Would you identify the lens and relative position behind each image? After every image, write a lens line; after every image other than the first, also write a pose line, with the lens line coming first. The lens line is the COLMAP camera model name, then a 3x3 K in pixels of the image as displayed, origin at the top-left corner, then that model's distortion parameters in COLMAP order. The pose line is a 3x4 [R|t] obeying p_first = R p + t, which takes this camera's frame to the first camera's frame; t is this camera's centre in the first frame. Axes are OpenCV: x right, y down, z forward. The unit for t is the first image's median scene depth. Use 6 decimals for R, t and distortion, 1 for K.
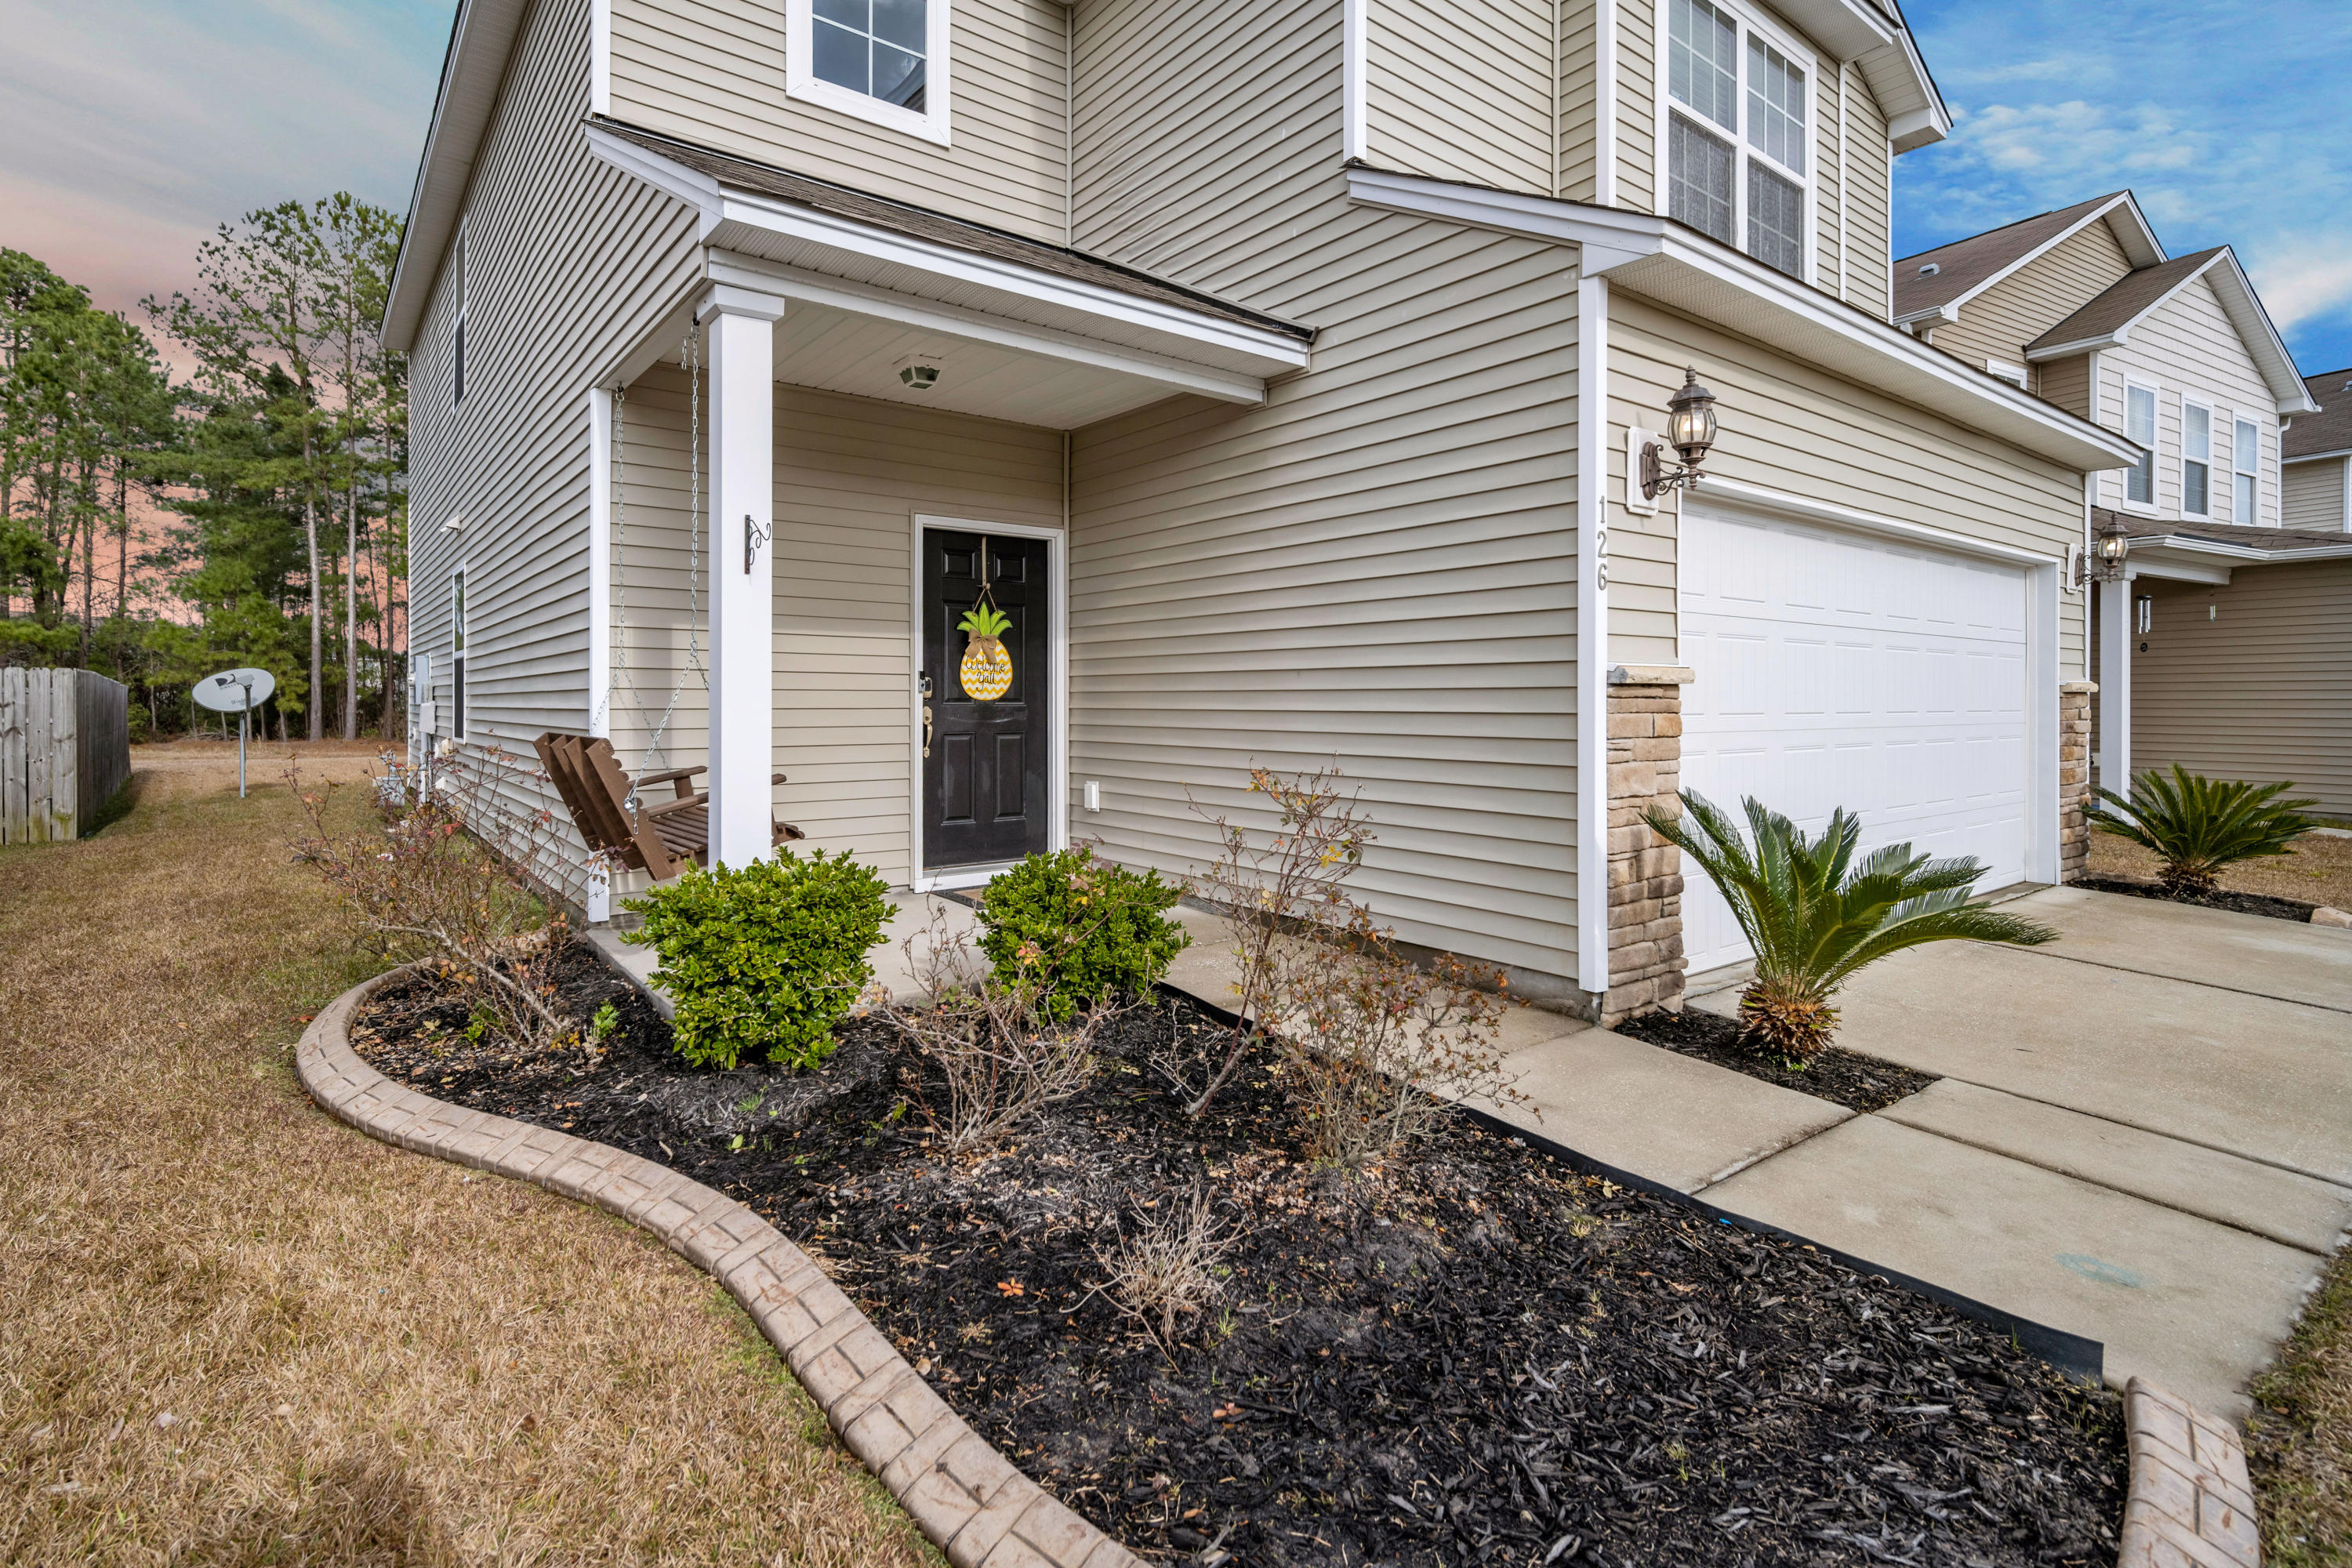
lens RADIAL K [[1085.4, 0, 1108.2], [0, 1085.4, 704.7], [0, 0, 1]] dist [-0.003282, 0.001323]
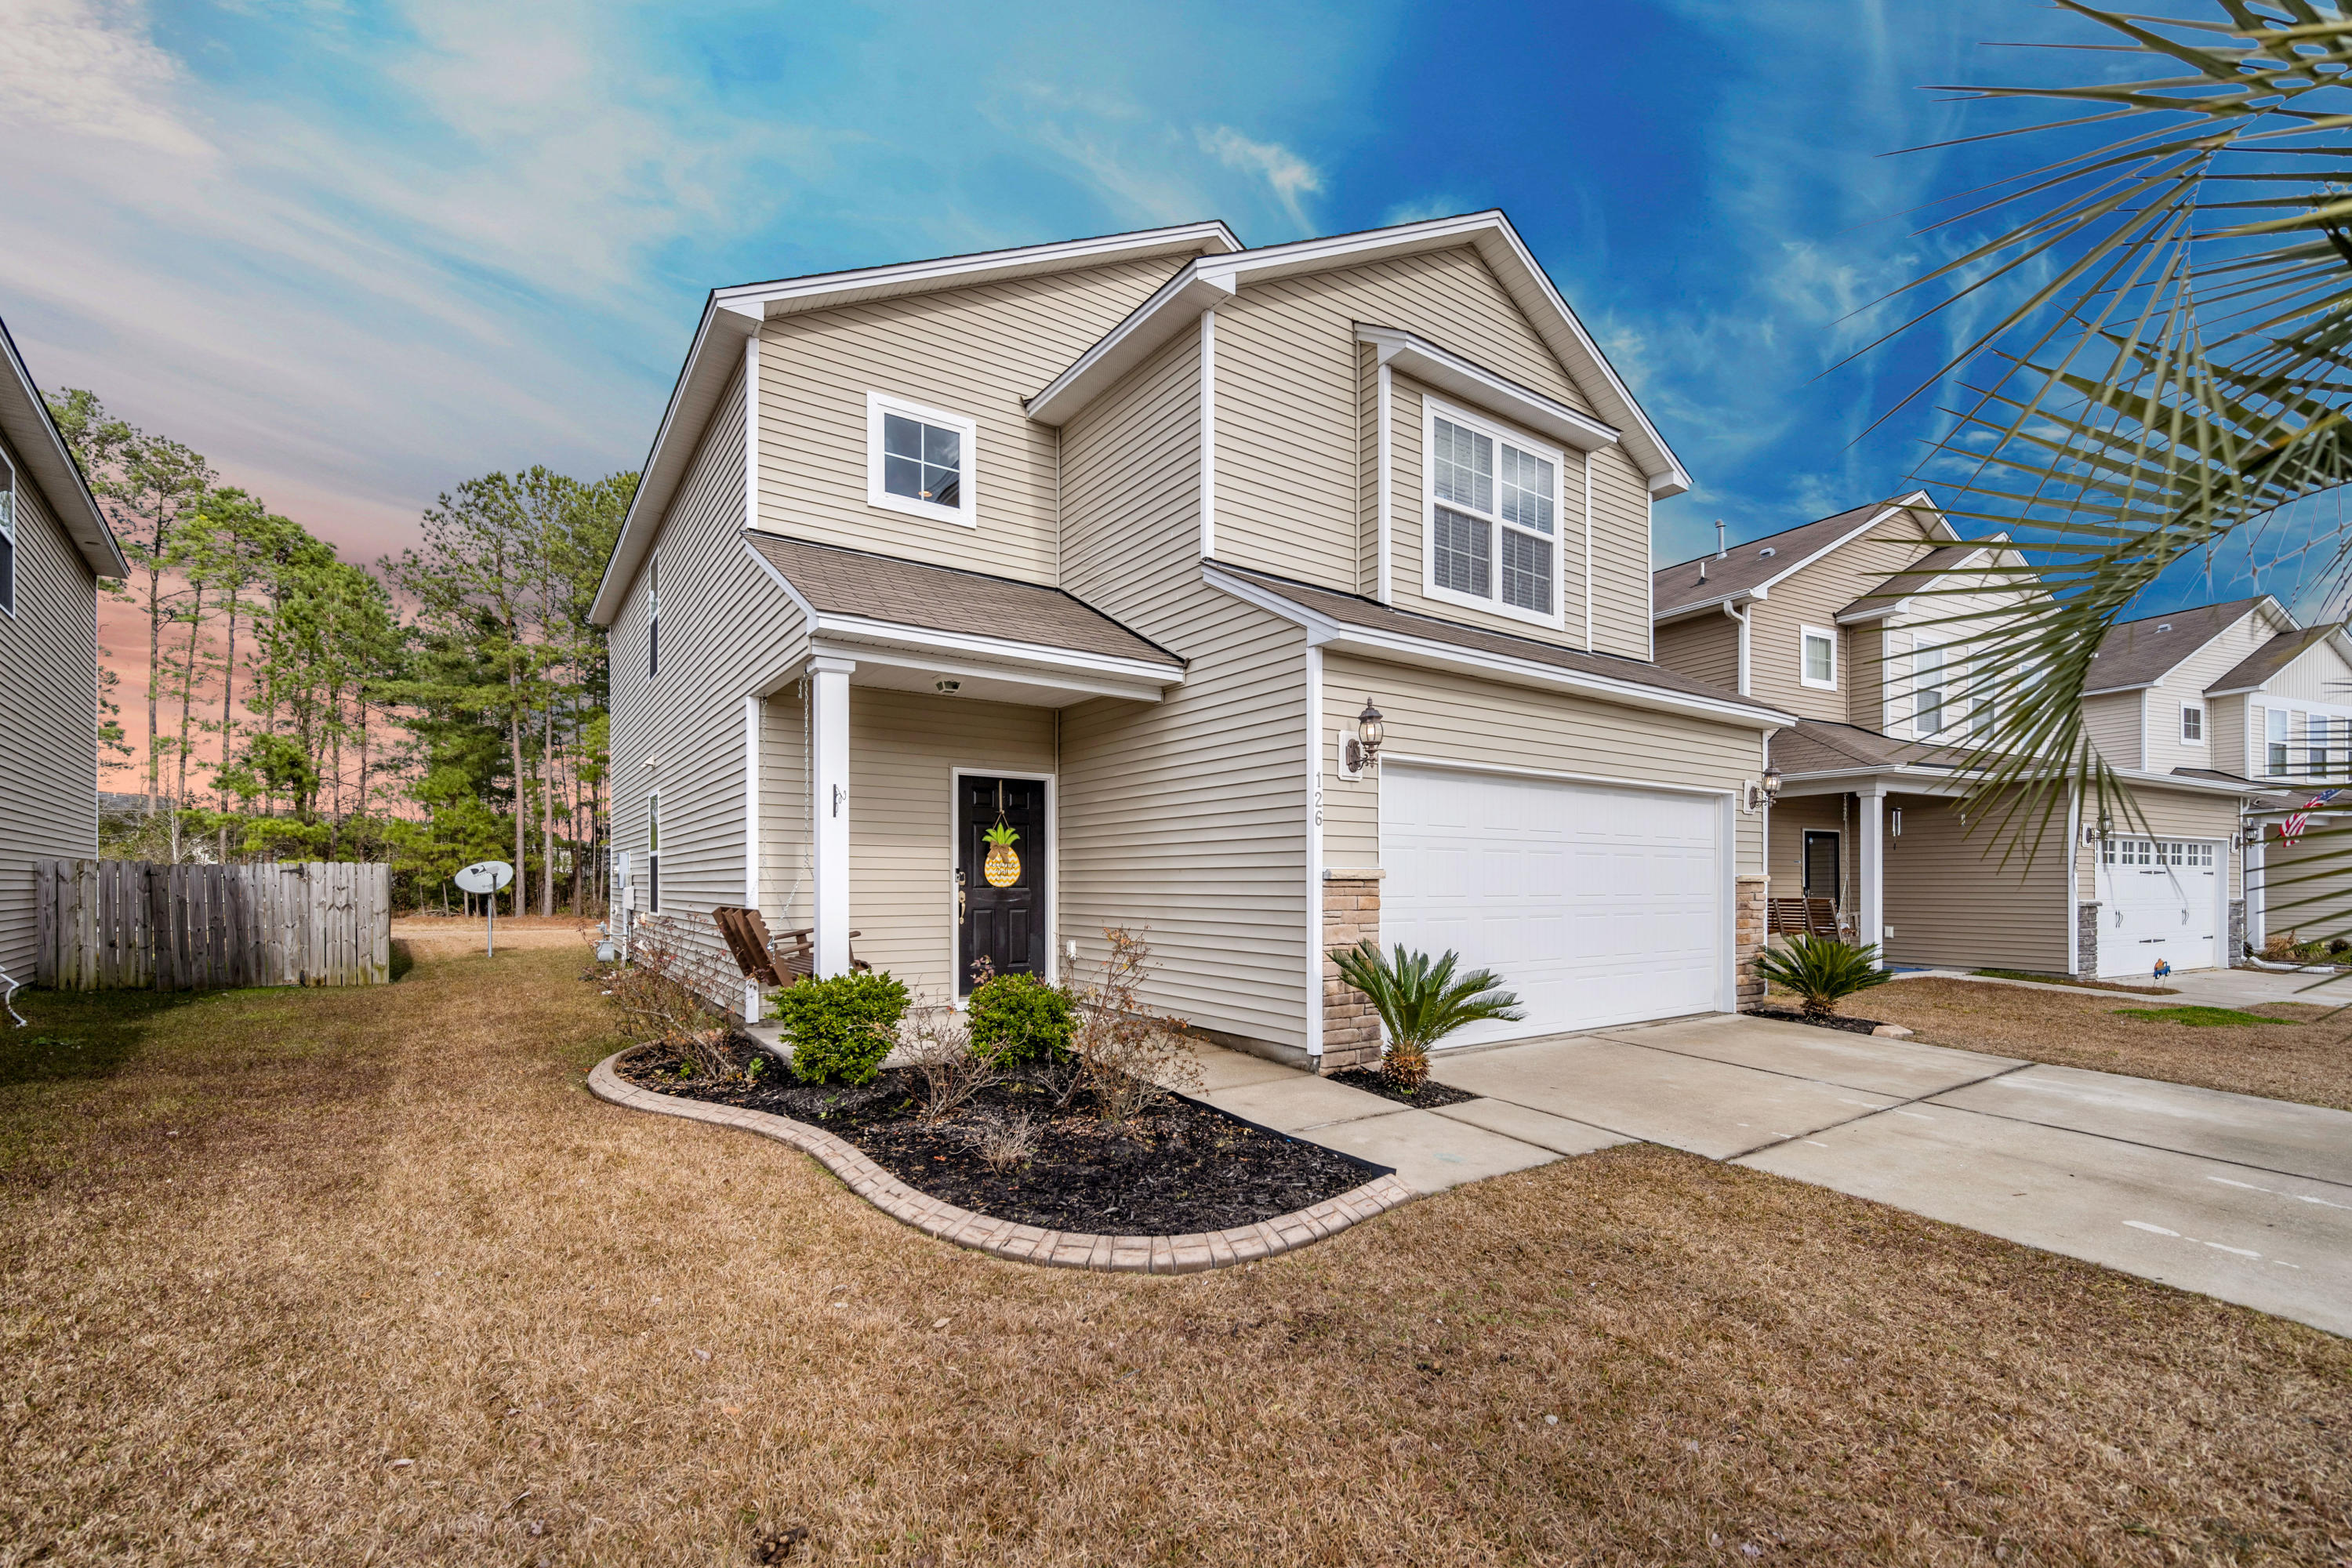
lens RADIAL K [[949.8, 0, 1166.1], [0, 949.8, 896.6], [0, 0, 1]] dist [0.002718, 0.000362]
pose [[0.999669, 0.001087, -0.025717, 0.158691], [-0.000825, 0.999947, 0.010216, -0.004432], [0.025727, -0.010192, 0.999617, -0.344894]]
